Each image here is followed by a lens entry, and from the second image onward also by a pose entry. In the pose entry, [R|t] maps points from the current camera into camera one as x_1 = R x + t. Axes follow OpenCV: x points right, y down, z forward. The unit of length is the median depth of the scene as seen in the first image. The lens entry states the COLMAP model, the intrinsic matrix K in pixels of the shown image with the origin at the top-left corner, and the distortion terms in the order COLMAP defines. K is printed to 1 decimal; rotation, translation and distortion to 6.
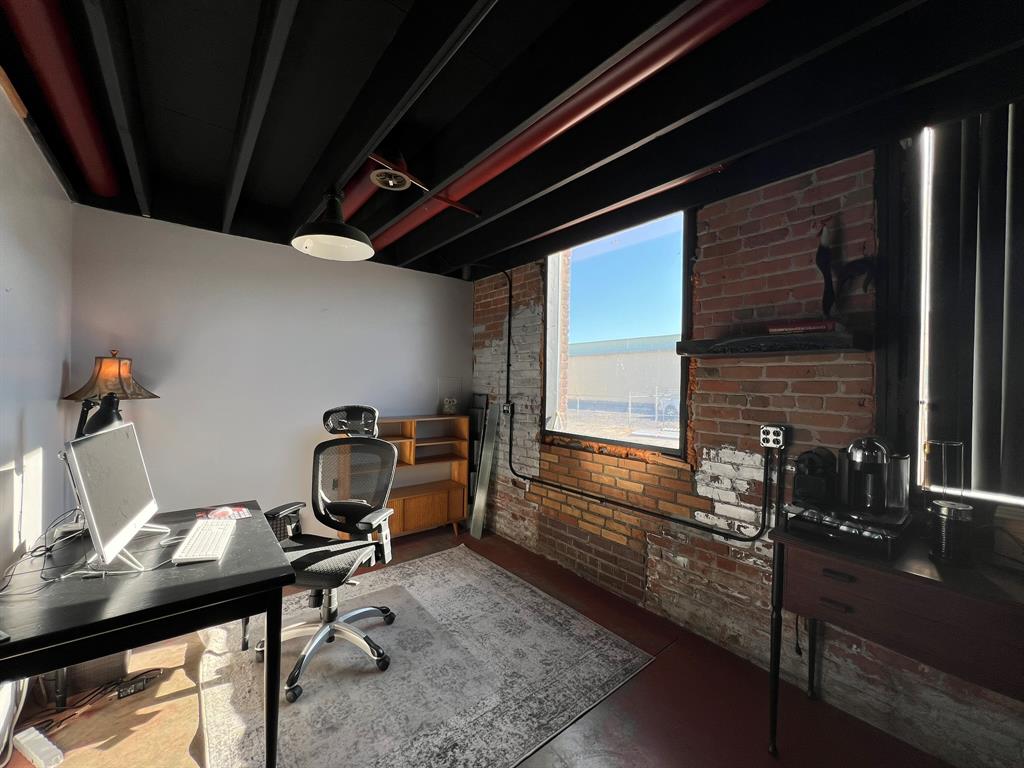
lens RADIAL K [[411.0, 0, 514.1], [0, 411.0, 385.7], [0, 0, 1]] dist [-0.002343, 0.000165]
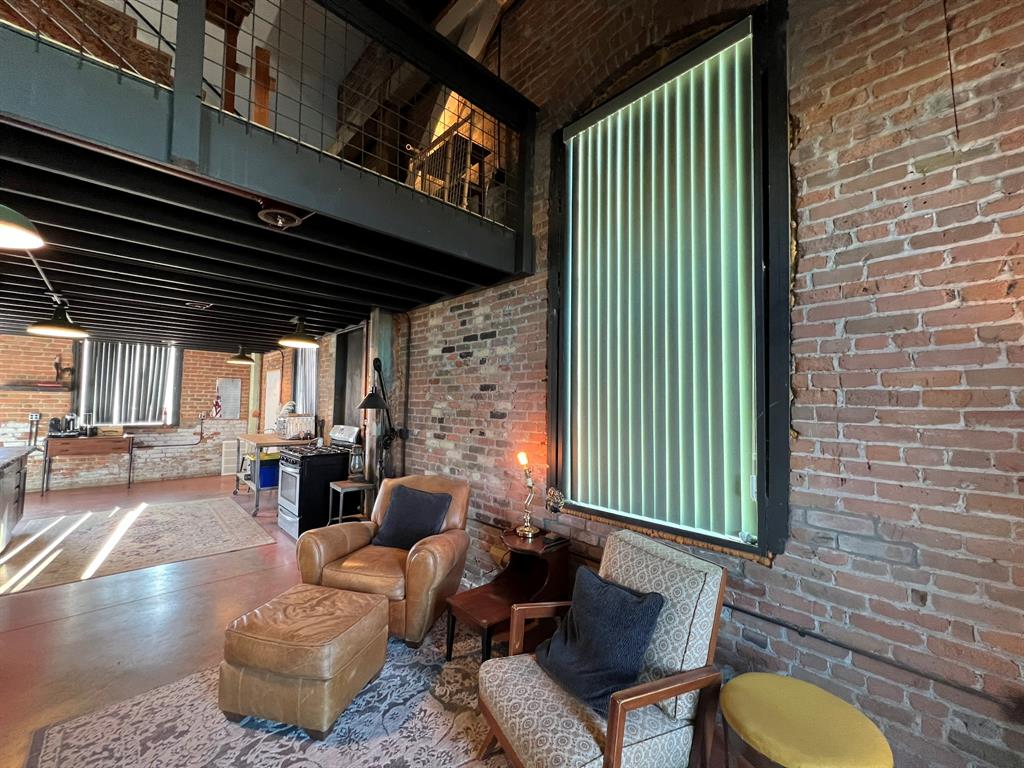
lens RADIAL K [[411.0, 0, 516.9], [0, 411.0, 385.0], [0, 0, 1]] dist [-0.002343, 0.000165]
pose [[-0.094082, 0.033412, 0.995004, -2.855365], [-0.003106, 0.999422, -0.033854, -0.025740], [-0.995560, -0.006276, -0.093924, -2.399566]]
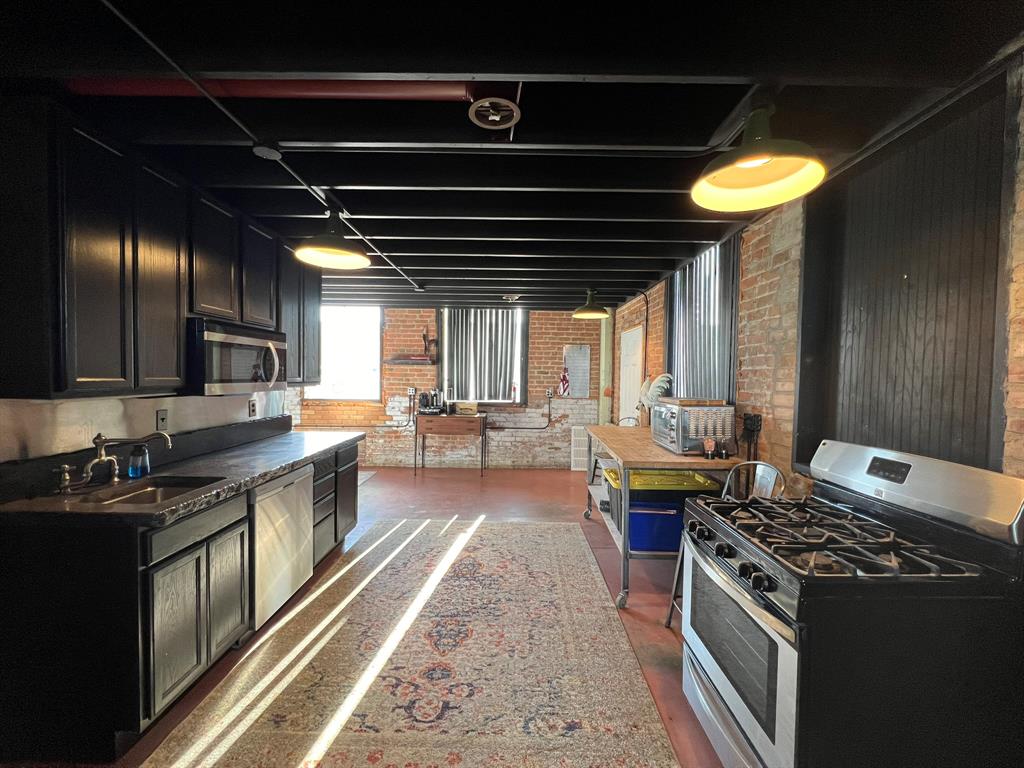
lens RADIAL K [[411.0, 0, 510.4], [0, 411.0, 388.8], [0, 0, 1]] dist [-0.002343, 0.000165]
pose [[0.632086, -0.029792, 0.774325, -1.291077], [0.003672, 0.999365, 0.035453, -0.000919], [-0.774889, -0.019566, 0.631794, -1.531772]]
